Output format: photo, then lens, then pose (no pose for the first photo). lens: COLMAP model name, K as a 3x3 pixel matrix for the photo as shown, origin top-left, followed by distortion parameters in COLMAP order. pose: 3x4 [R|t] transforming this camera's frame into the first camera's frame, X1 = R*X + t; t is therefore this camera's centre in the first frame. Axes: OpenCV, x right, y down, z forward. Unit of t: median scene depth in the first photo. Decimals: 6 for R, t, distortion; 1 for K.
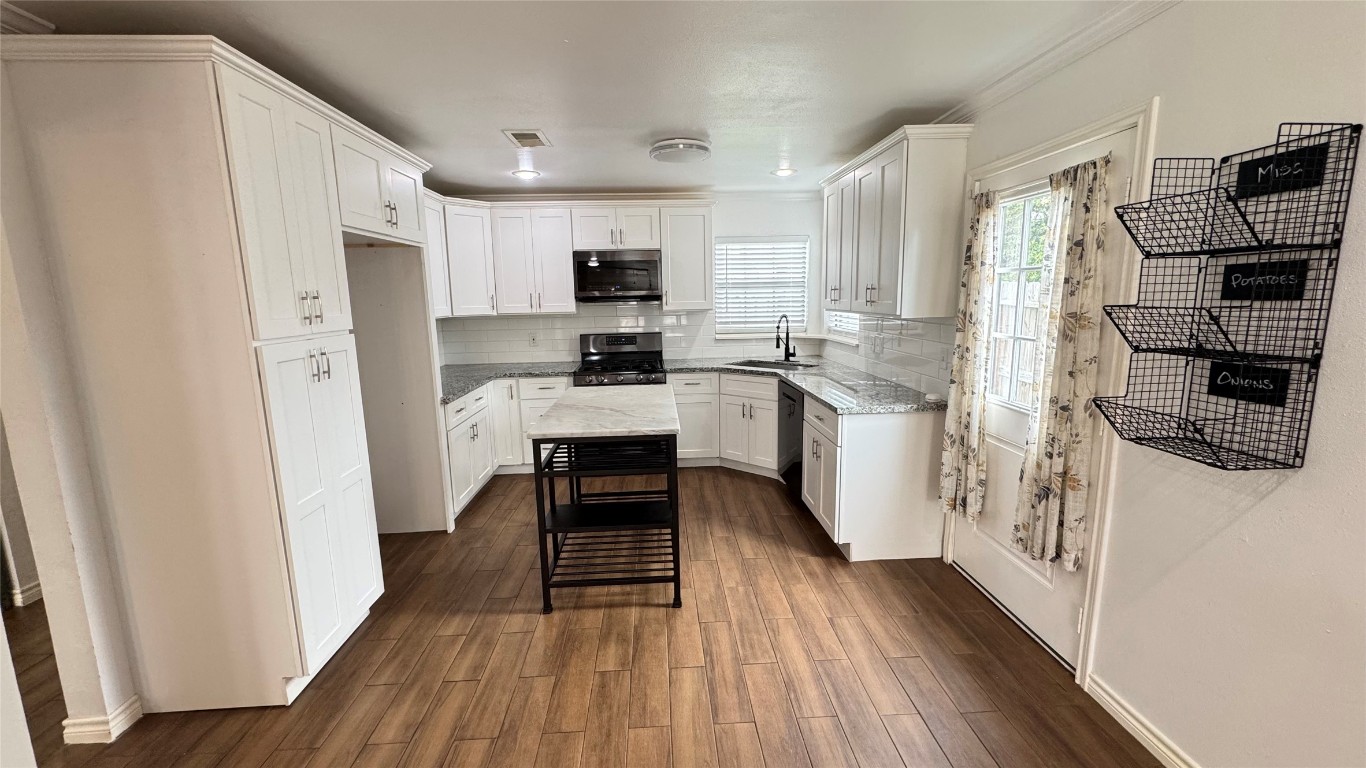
lens RADIAL K [[543.5, 0, 681.1], [0, 543.5, 383.1], [0, 0, 1]] dist [-0.001348, -0.000150]
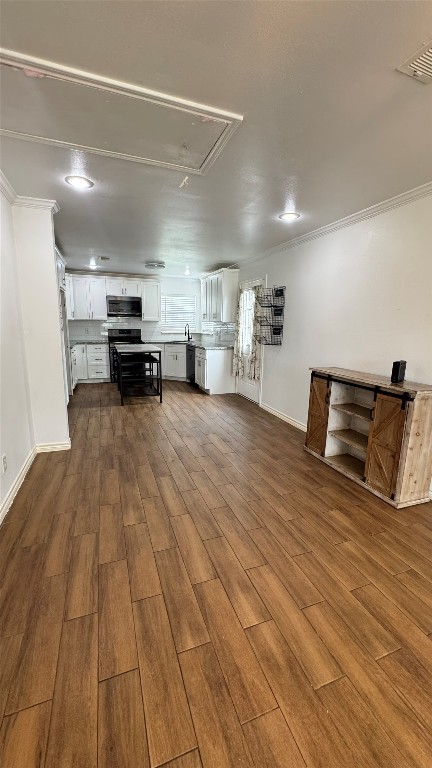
lens RADIAL K [[305.6, 0, 216.7], [0, 305.6, 382.7], [0, 0, 1]] dist [-0.001348, -0.000150]
pose [[0.954771, -0.020997, 0.296600, -0.216500], [0.011673, 0.999382, 0.033171, 0.197897], [-0.297113, -0.028209, 0.954426, -0.858507]]
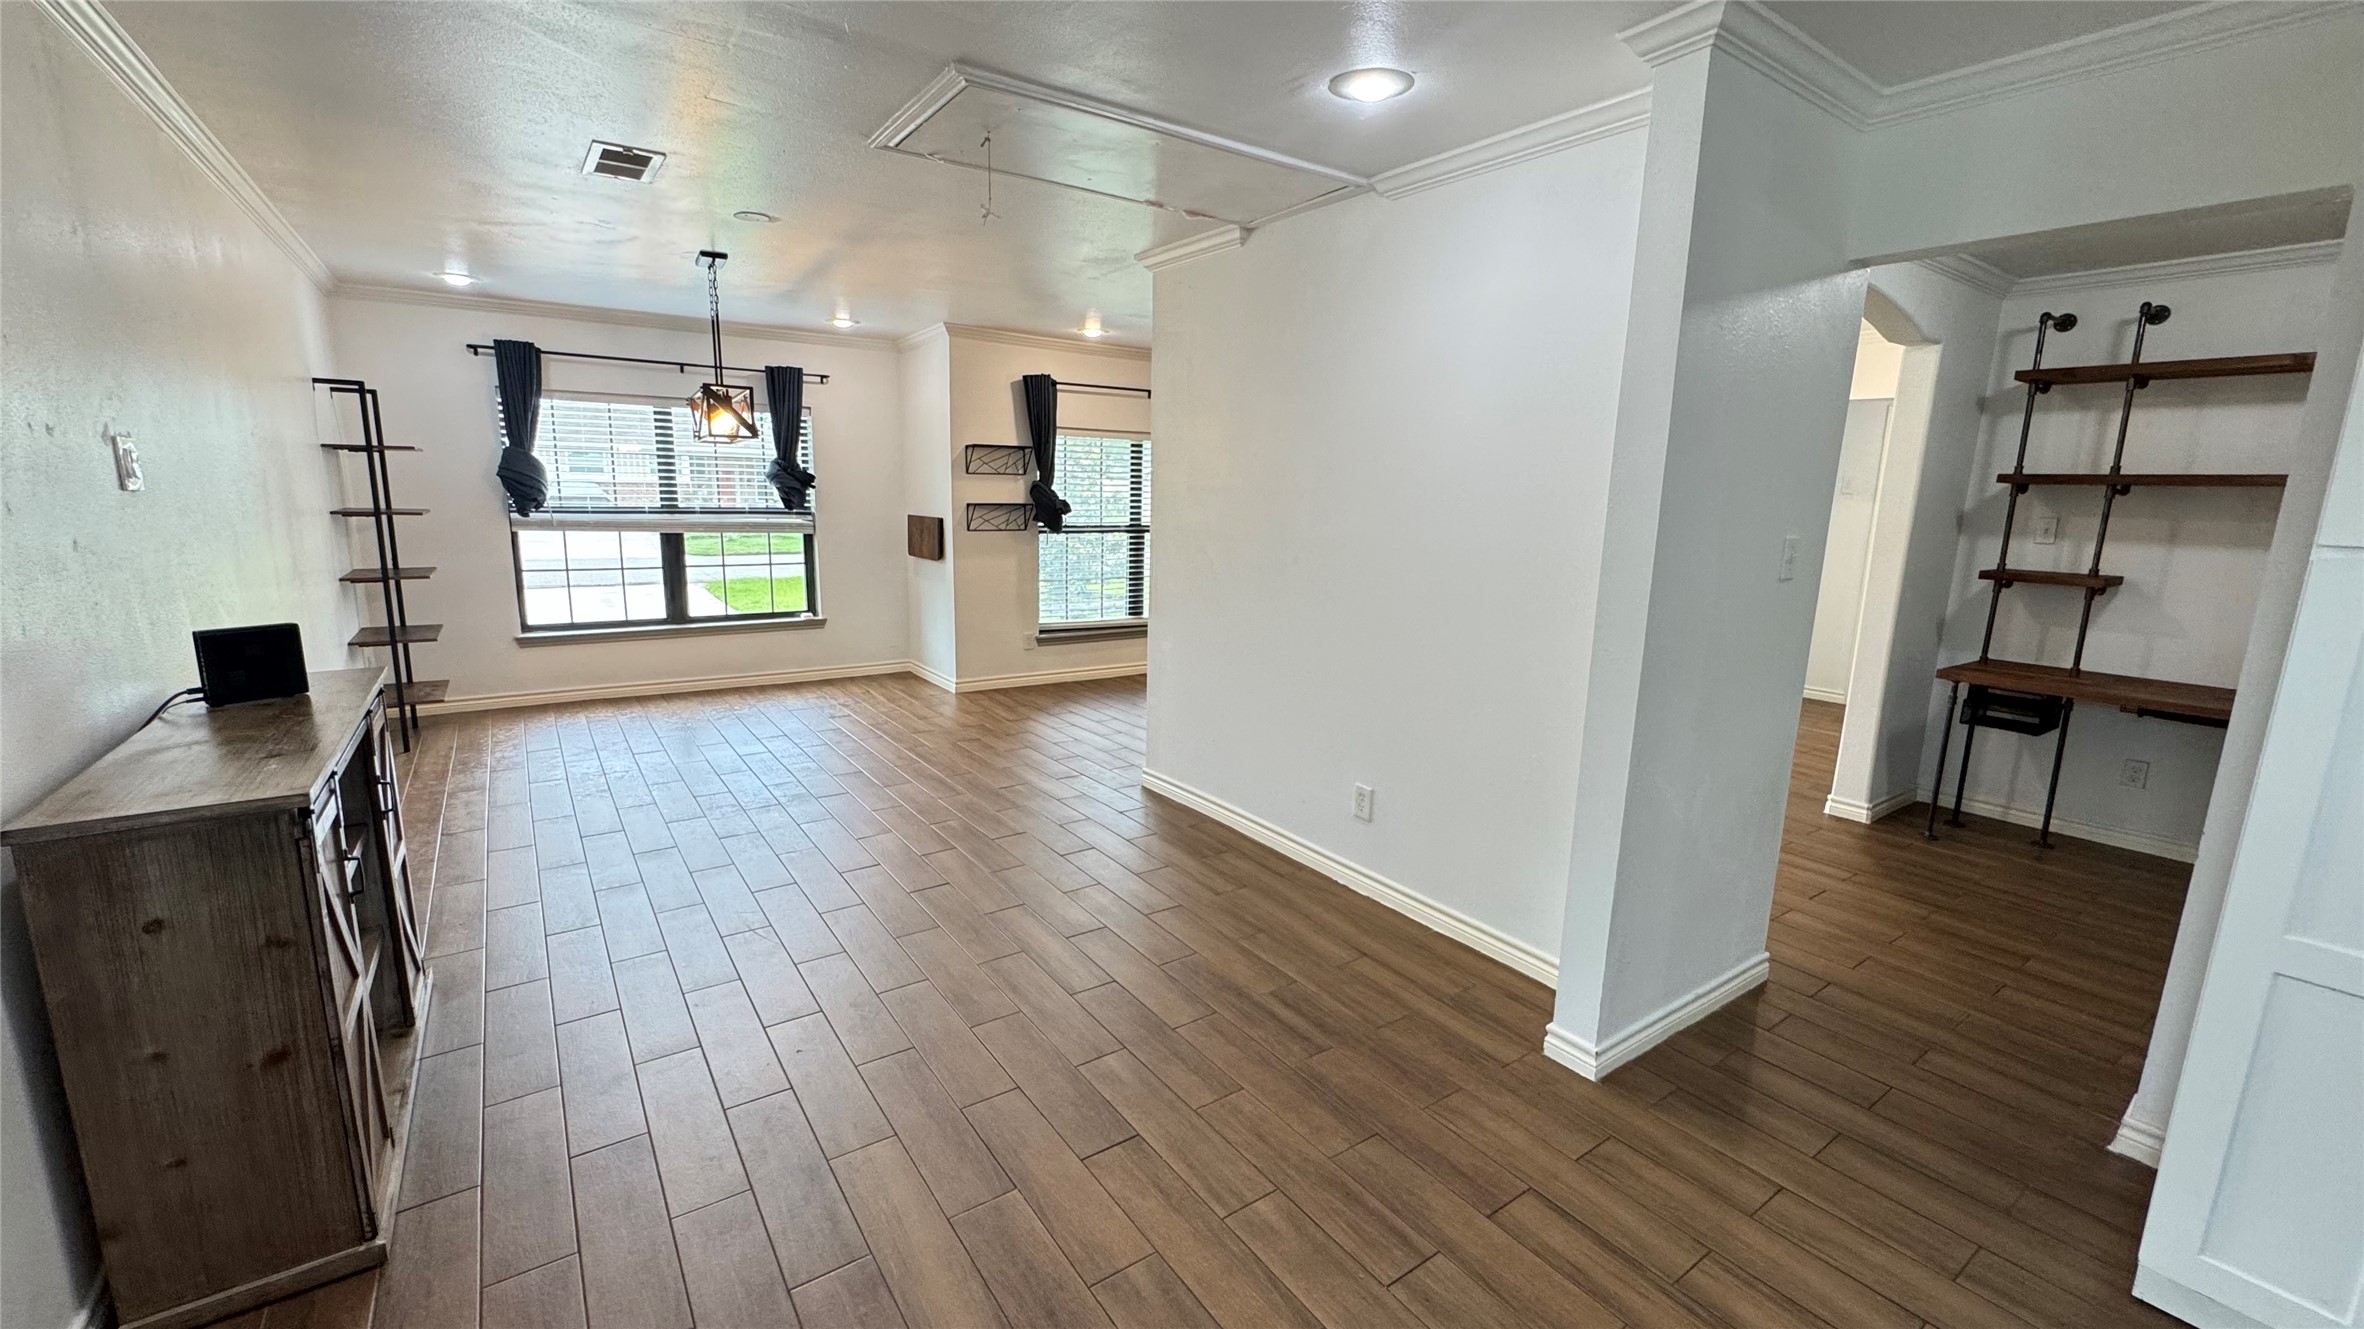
lens RADIAL K [[940.6, 0, 1178.8], [0, 940.6, 662.9], [0, 0, 1]] dist [-0.001348, -0.000150]
pose [[-0.846723, 0.098088, -0.522915, 0.278491], [-0.093121, 0.940363, 0.327177, -0.102137], [0.523822, 0.325723, -0.787093, 0.724811]]
